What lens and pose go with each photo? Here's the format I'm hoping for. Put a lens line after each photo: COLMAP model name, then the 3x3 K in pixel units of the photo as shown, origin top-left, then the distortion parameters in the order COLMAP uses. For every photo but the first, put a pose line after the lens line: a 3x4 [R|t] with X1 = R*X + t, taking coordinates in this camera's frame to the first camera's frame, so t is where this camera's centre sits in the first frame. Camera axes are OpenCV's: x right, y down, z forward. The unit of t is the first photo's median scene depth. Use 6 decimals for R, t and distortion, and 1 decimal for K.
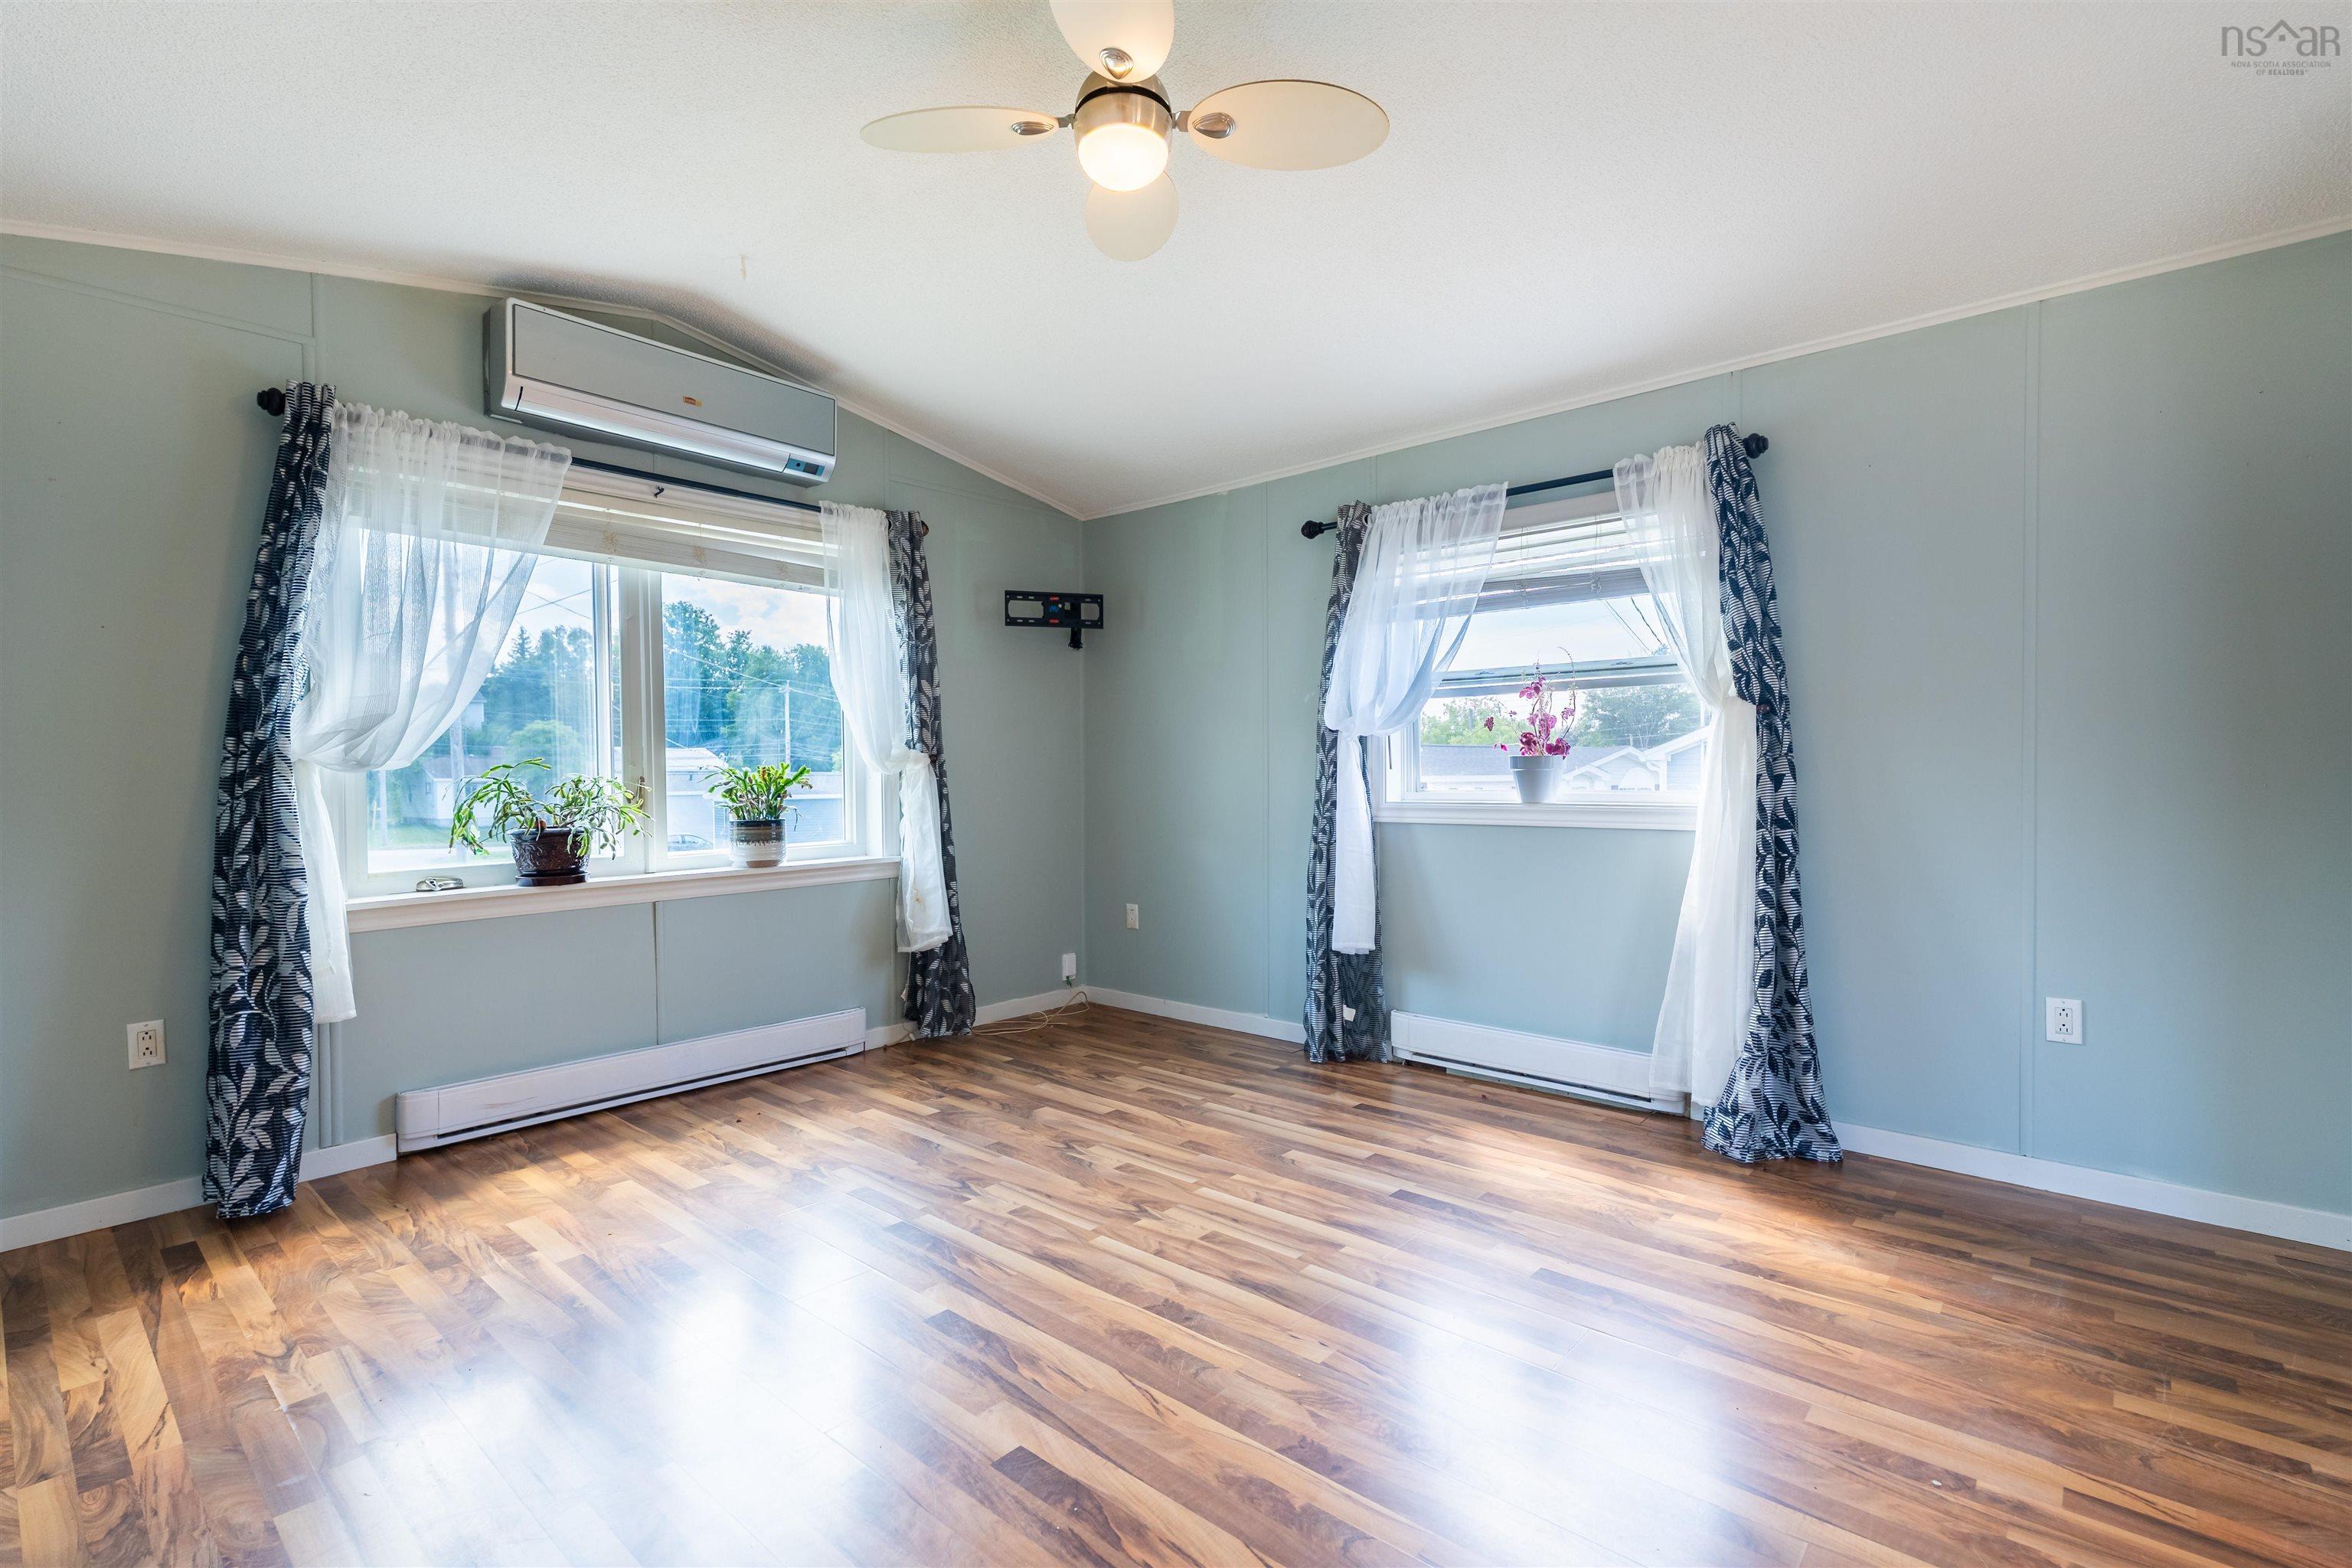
lens RADIAL K [[1066.6, 0, 1152.3], [0, 1066.6, 783.1], [0, 0, 1]] dist [0.000353, 0.000184]
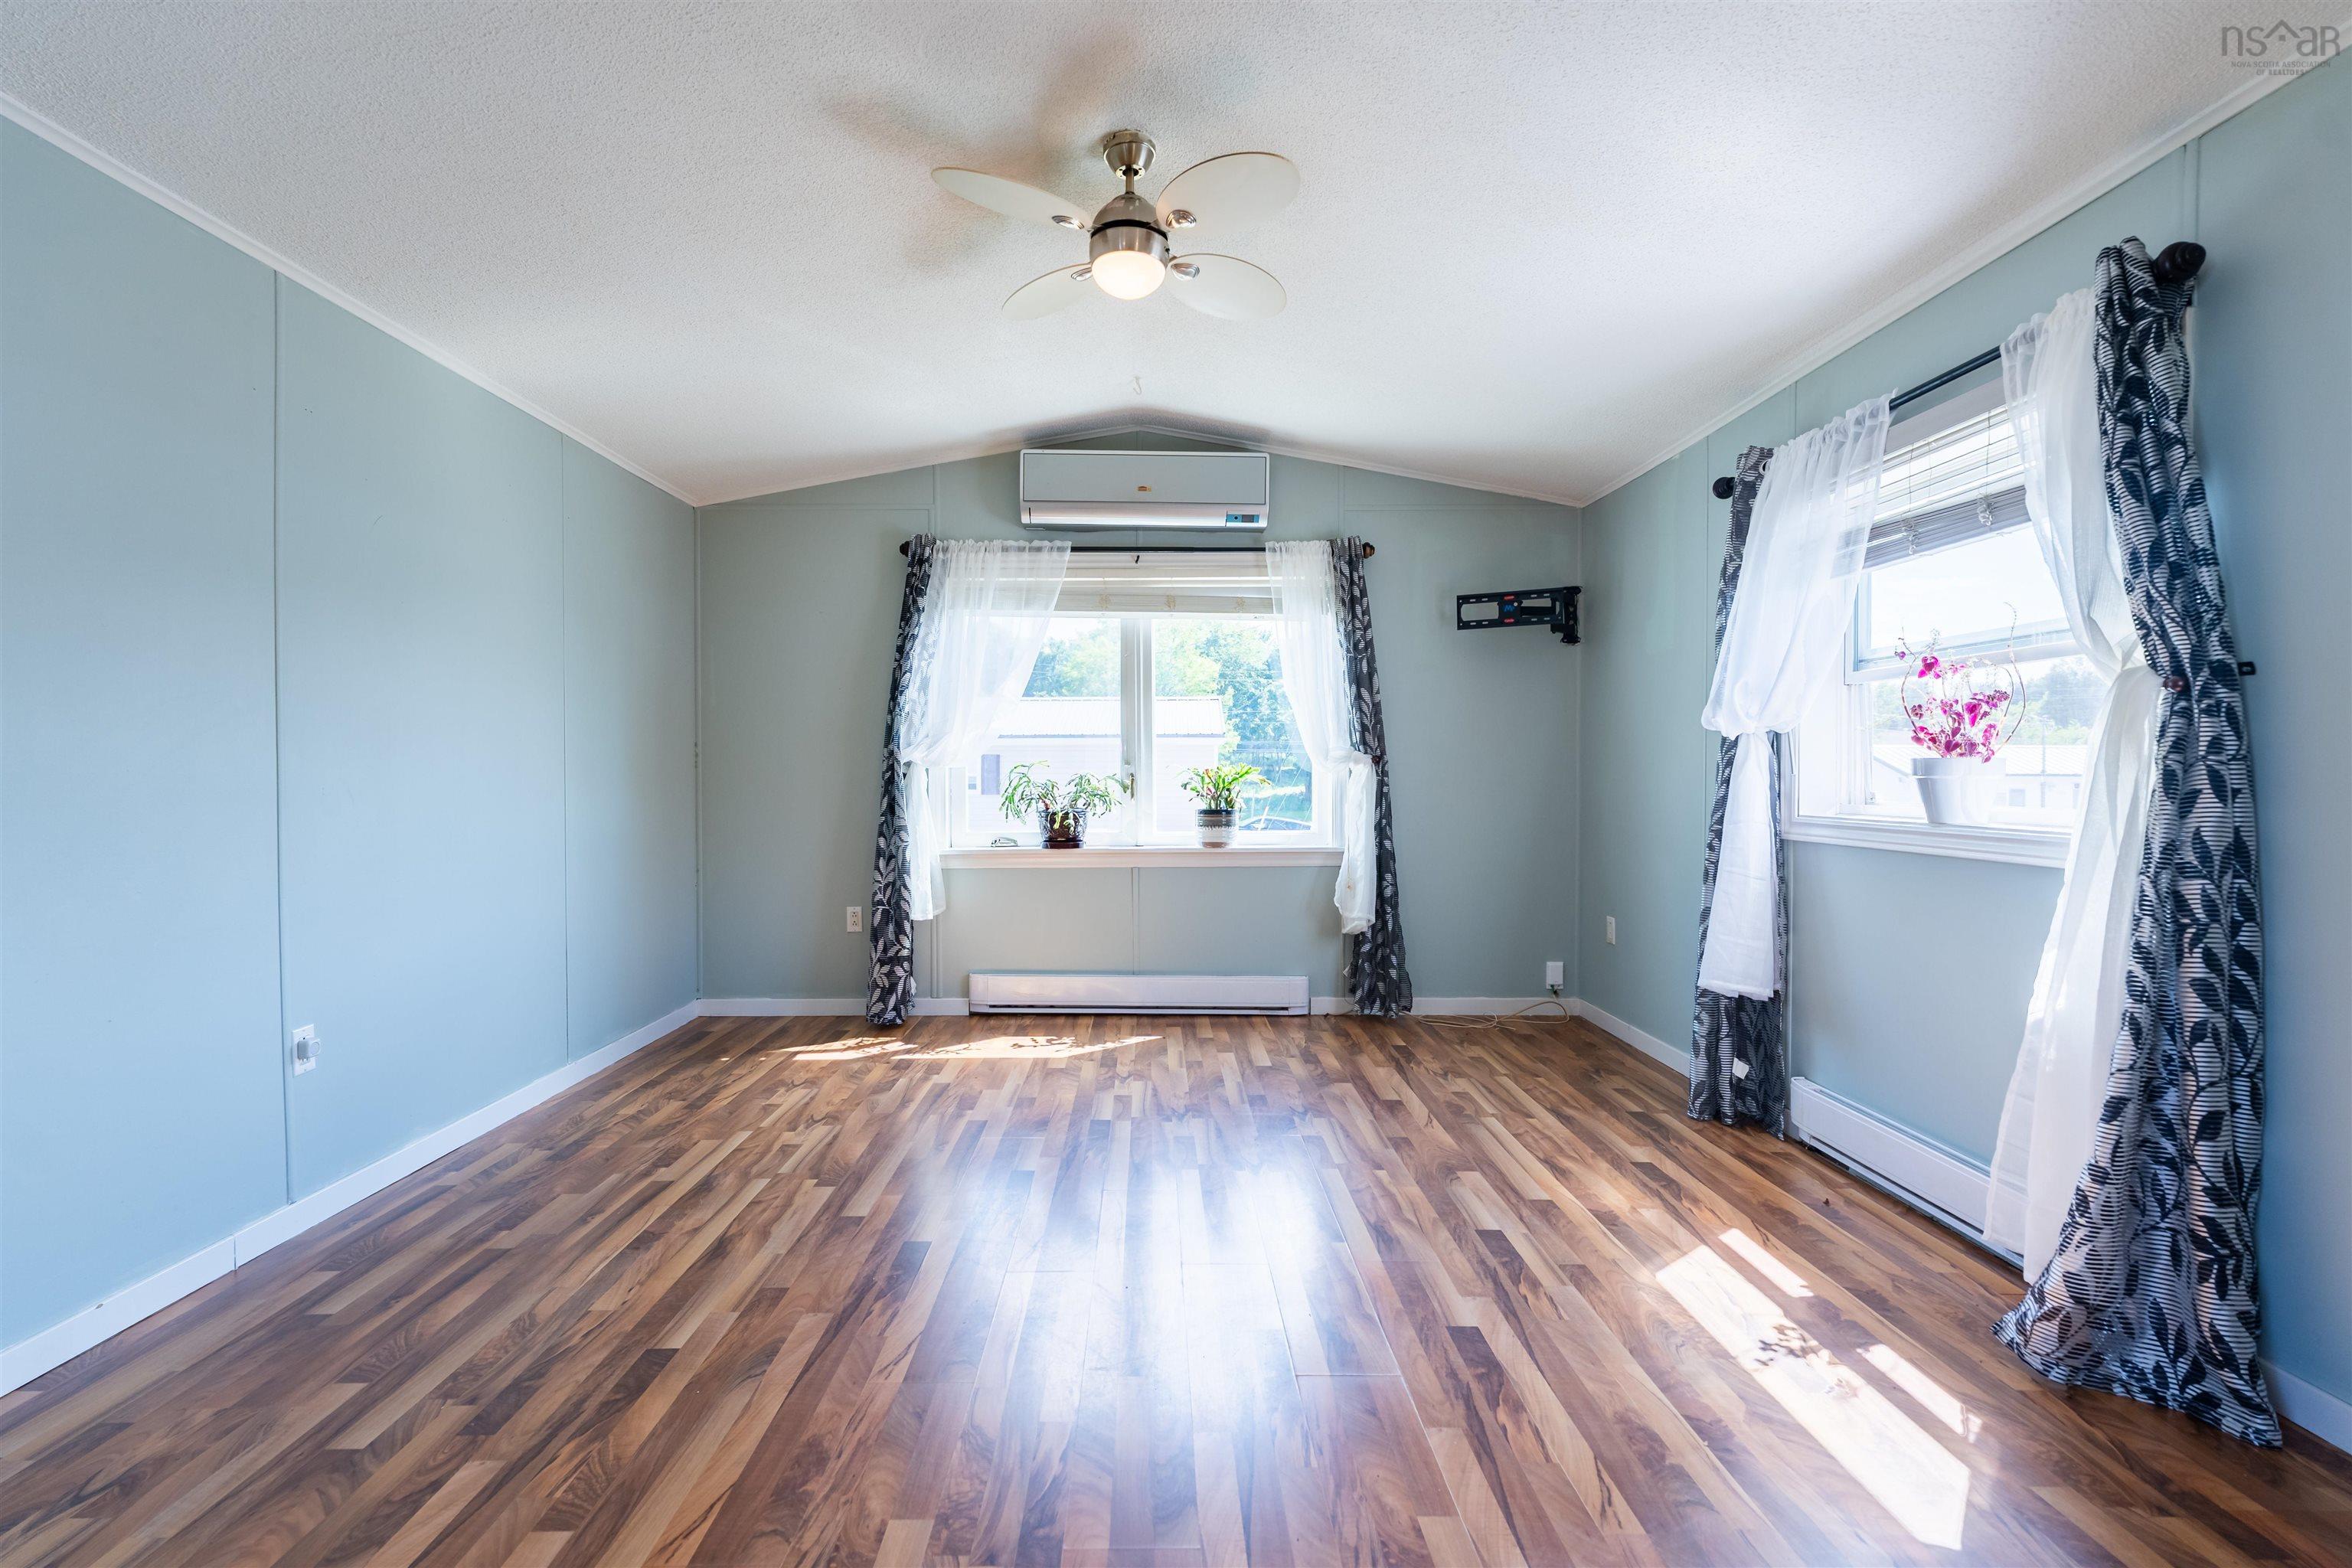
lens RADIAL K [[1067.3, 0, 1159.7], [0, 1067.3, 782.2], [0, 0, 1]] dist [-0.001825, 0.000252]
pose [[0.675658, 0.017509, -0.737008, 0.537320], [-0.015591, 0.999834, 0.009459, -0.007895], [0.737051, 0.005100, 0.675818, 0.120017]]
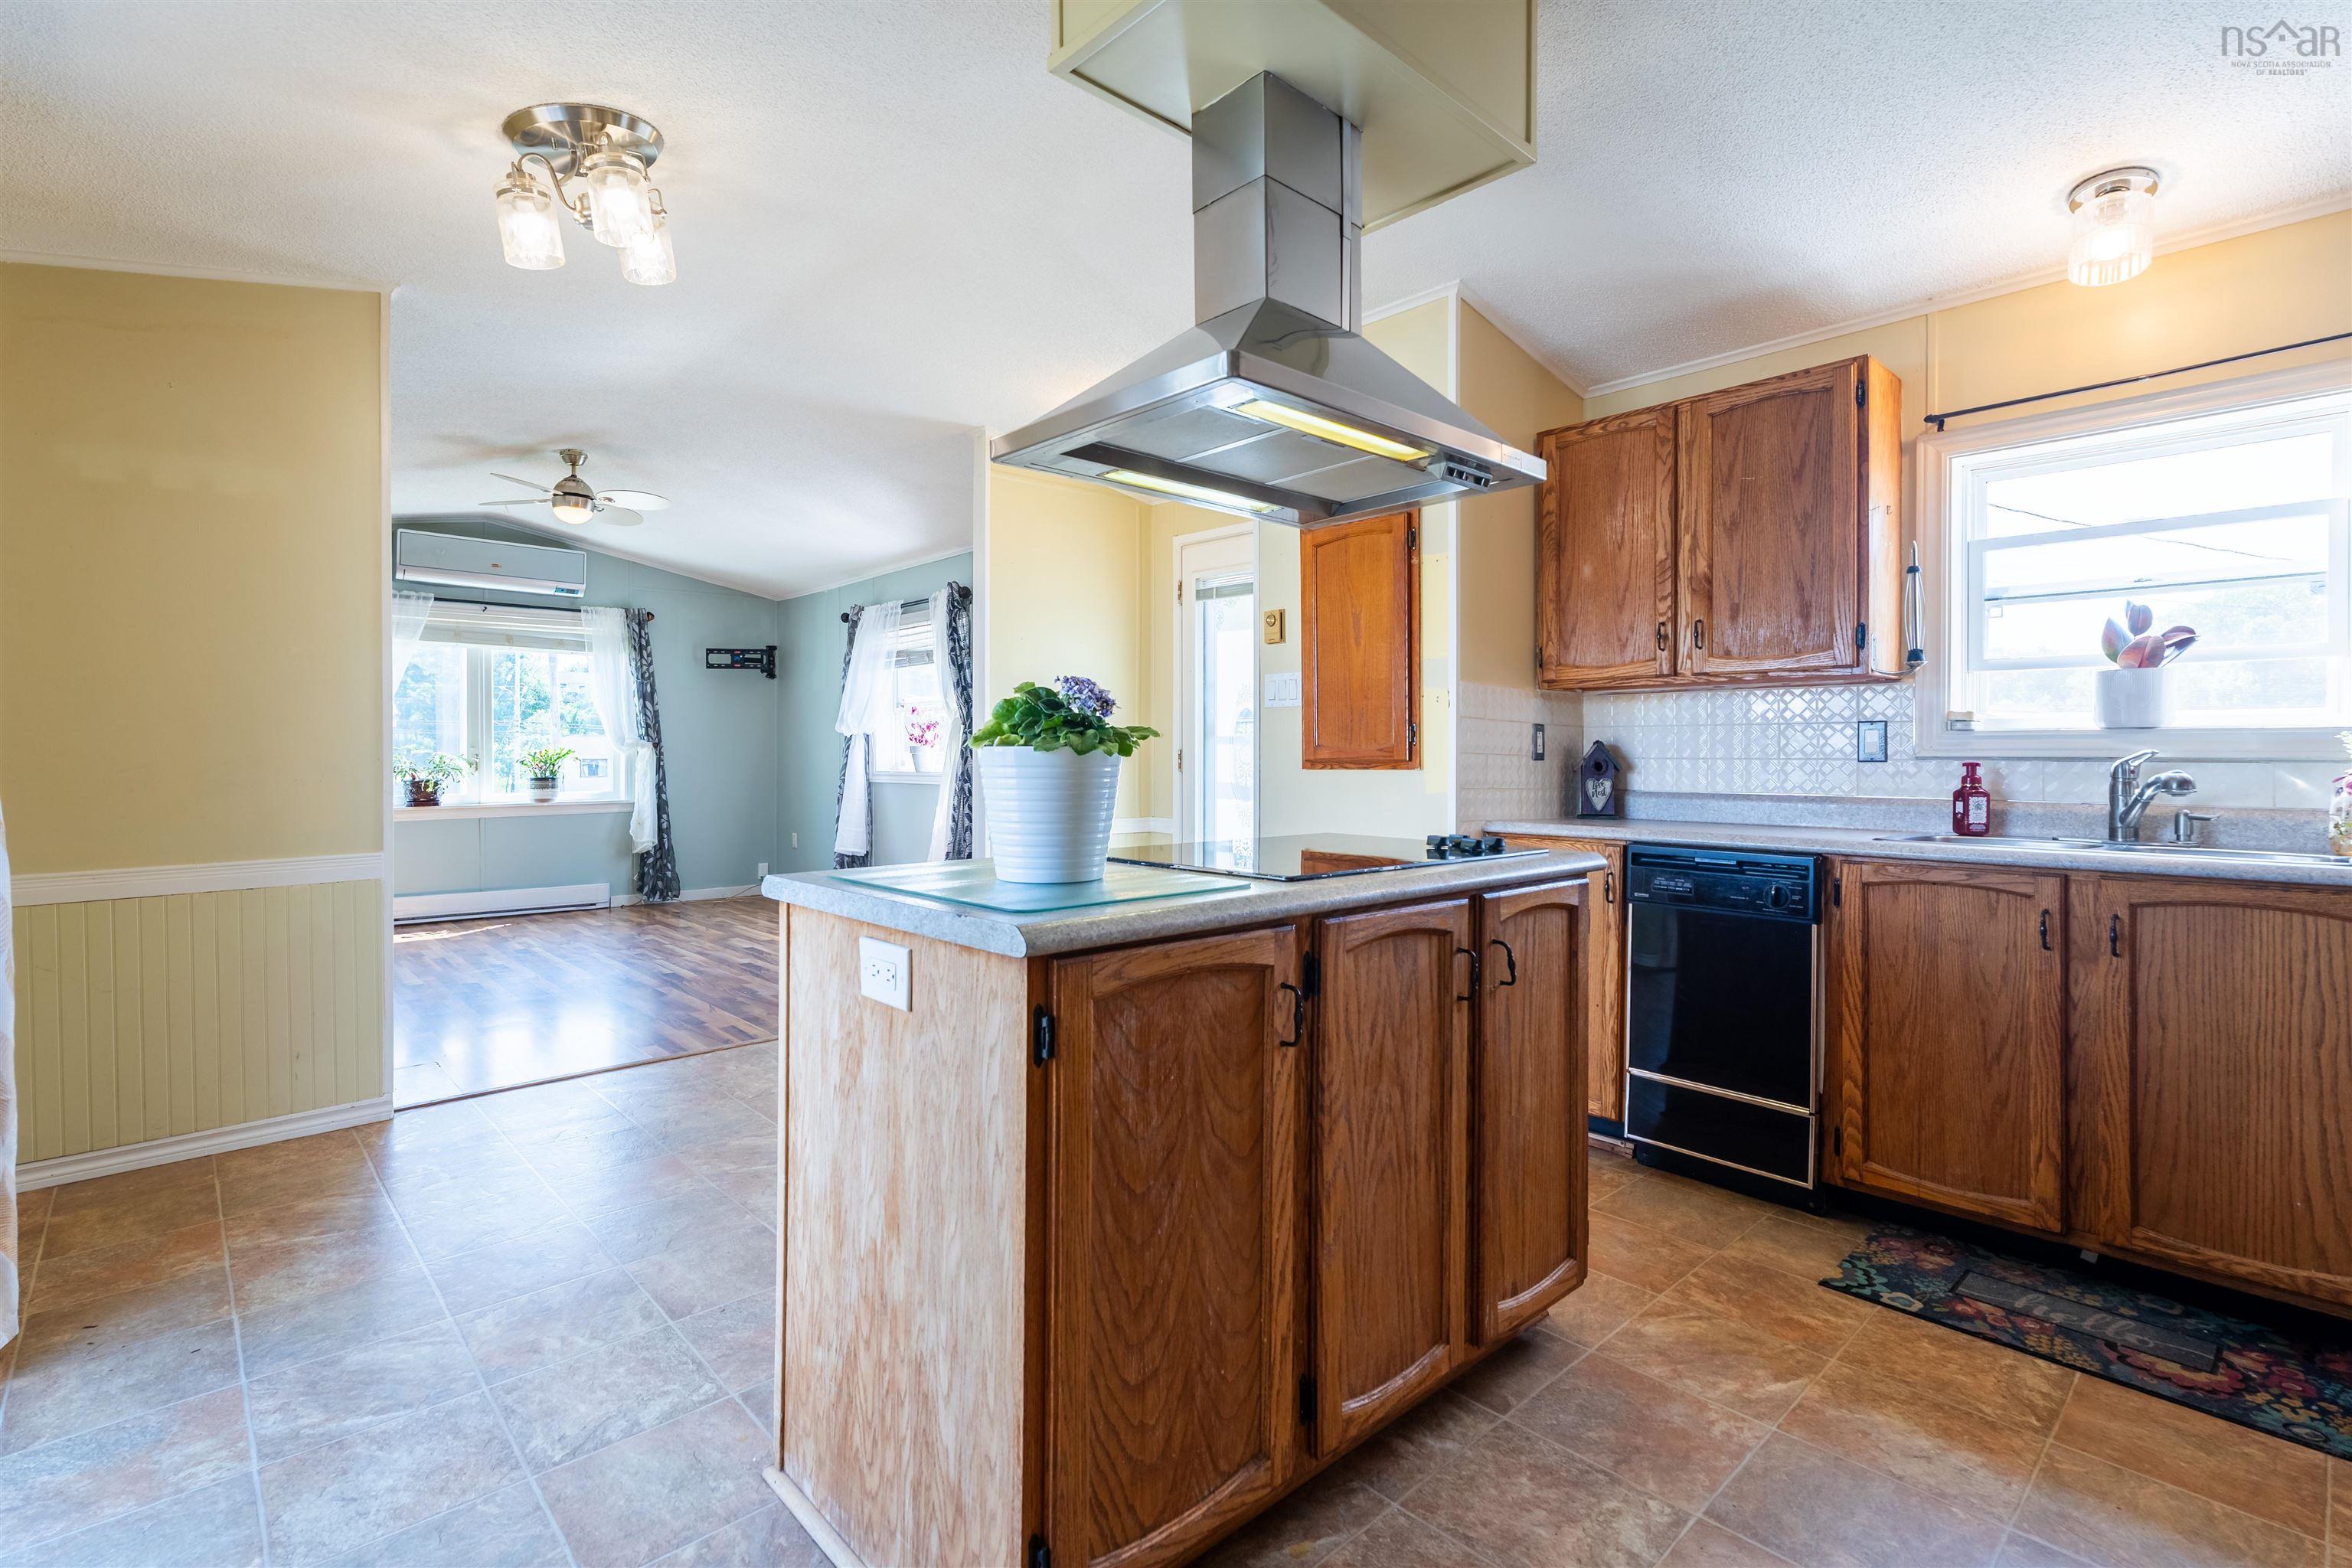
lens RADIAL K [[1095.8, 0, 1134.0], [0, 1095.8, 760.0], [0, 0, 1]] dist [0.001137, -0.000370]
pose [[0.992097, 0.008111, -0.125208, 0.975649], [-0.008760, 0.999951, -0.004634, 0.004126], [0.125164, 0.005694, 0.992120, -0.853927]]
